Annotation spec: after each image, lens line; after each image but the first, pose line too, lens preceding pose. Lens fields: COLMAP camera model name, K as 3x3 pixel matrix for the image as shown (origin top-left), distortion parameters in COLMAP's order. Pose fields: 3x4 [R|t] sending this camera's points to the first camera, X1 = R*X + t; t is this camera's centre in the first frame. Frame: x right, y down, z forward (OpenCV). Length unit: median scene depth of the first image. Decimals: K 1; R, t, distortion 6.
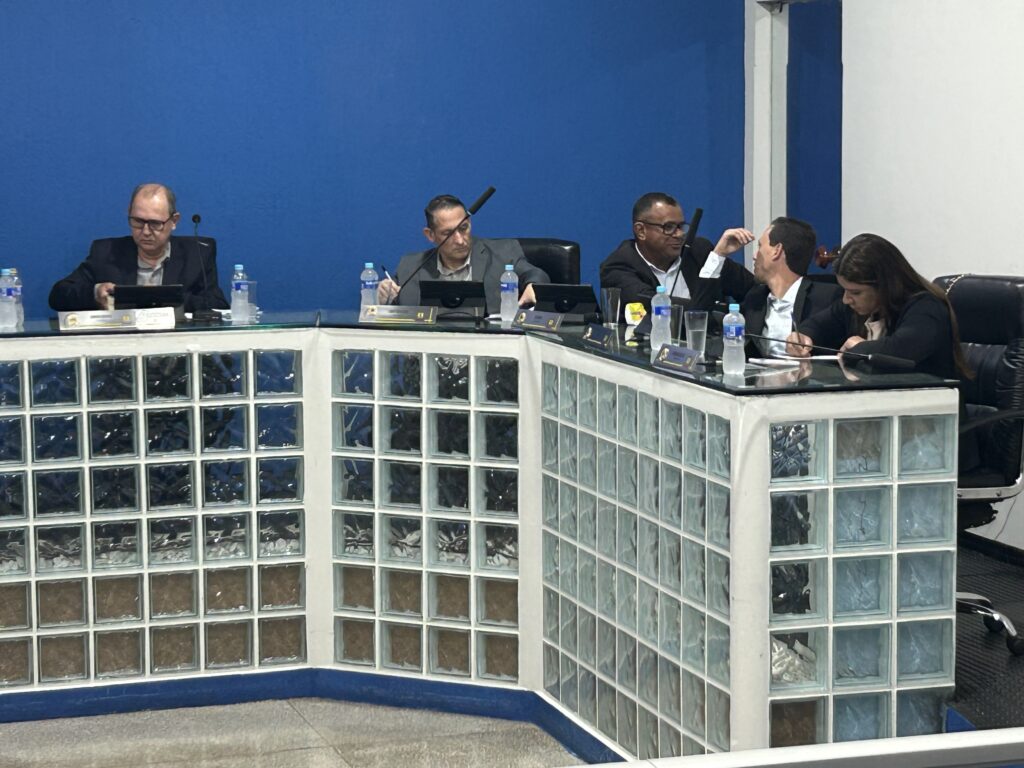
lens RADIAL K [[2576.4, 0, 540.1], [0, 2576.4, 385.5], [0, 0, 1]] dist [0.197177, -0.225533]
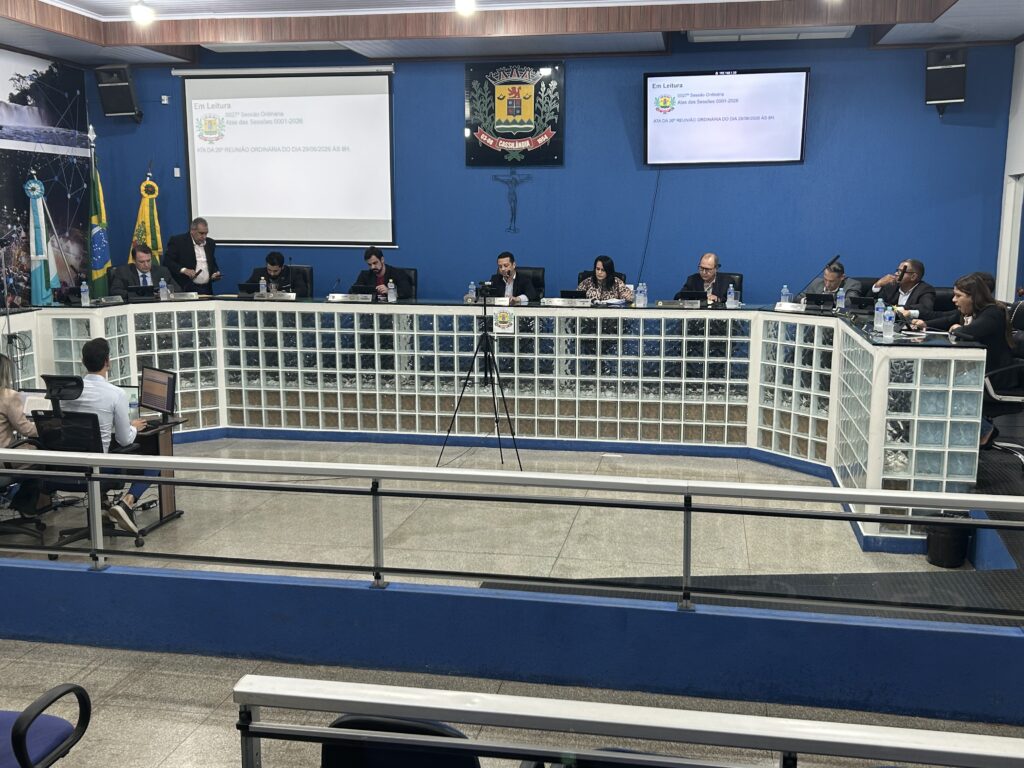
lens RADIAL K [[1022.1, 0, 522.0], [0, 1022.1, 383.6], [0, 0, 1]] dist [0.150094, -0.378801]
pose [[0.881701, 0.083903, -0.464289, 0.178867], [-0.062360, 0.996151, 0.061594, 0.000331], [0.467670, -0.025354, 0.883540, 0.022598]]
